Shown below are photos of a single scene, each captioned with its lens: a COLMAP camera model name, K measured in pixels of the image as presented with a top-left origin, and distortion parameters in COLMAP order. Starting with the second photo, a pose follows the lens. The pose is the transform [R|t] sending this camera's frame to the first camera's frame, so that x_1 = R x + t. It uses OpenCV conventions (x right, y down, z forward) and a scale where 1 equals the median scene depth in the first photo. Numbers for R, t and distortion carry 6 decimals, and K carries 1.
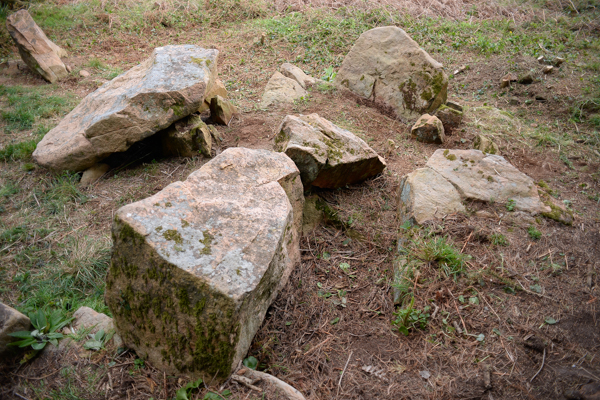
lens RADIAL K [[332.3, 0, 301.6], [0, 332.3, 198.2], [0, 0, 1]] dist [-0.001520, 0.000989]
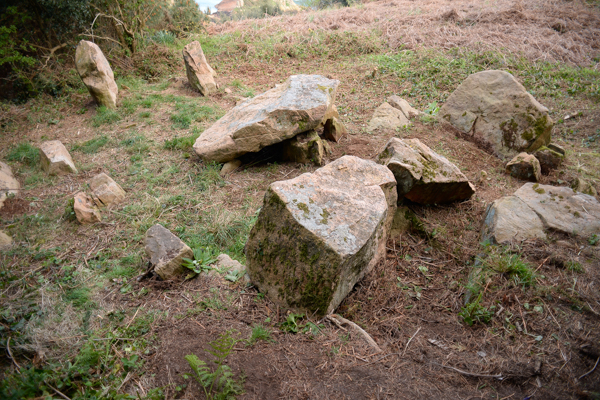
lens RADIAL K [[332.3, 0, 301.6], [0, 332.3, 198.2], [0, 0, 1]] dist [-0.001520, 0.000989]
pose [[0.957369, 0.154185, -0.244279, -0.030332], [-0.172345, 0.983518, -0.054669, 0.092152], [0.231824, 0.094439, 0.968163, -0.232253]]
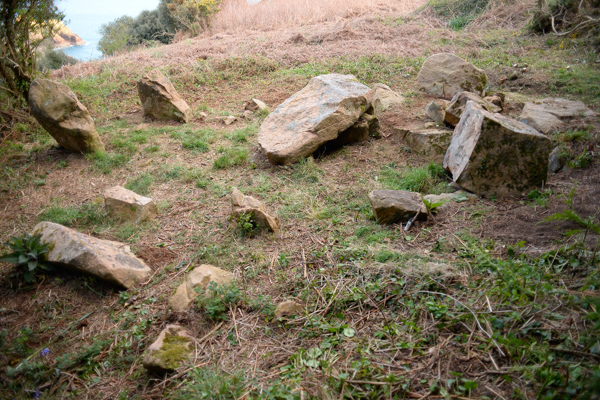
lens RADIAL K [[332.3, 0, 301.6], [0, 332.3, 198.2], [0, 0, 1]] dist [-0.001520, 0.000989]
pose [[0.950794, -0.182771, 0.250171, -1.334007], [0.221309, 0.965738, -0.135548, 0.338954], [-0.216826, 0.184243, 0.958666, -0.394828]]
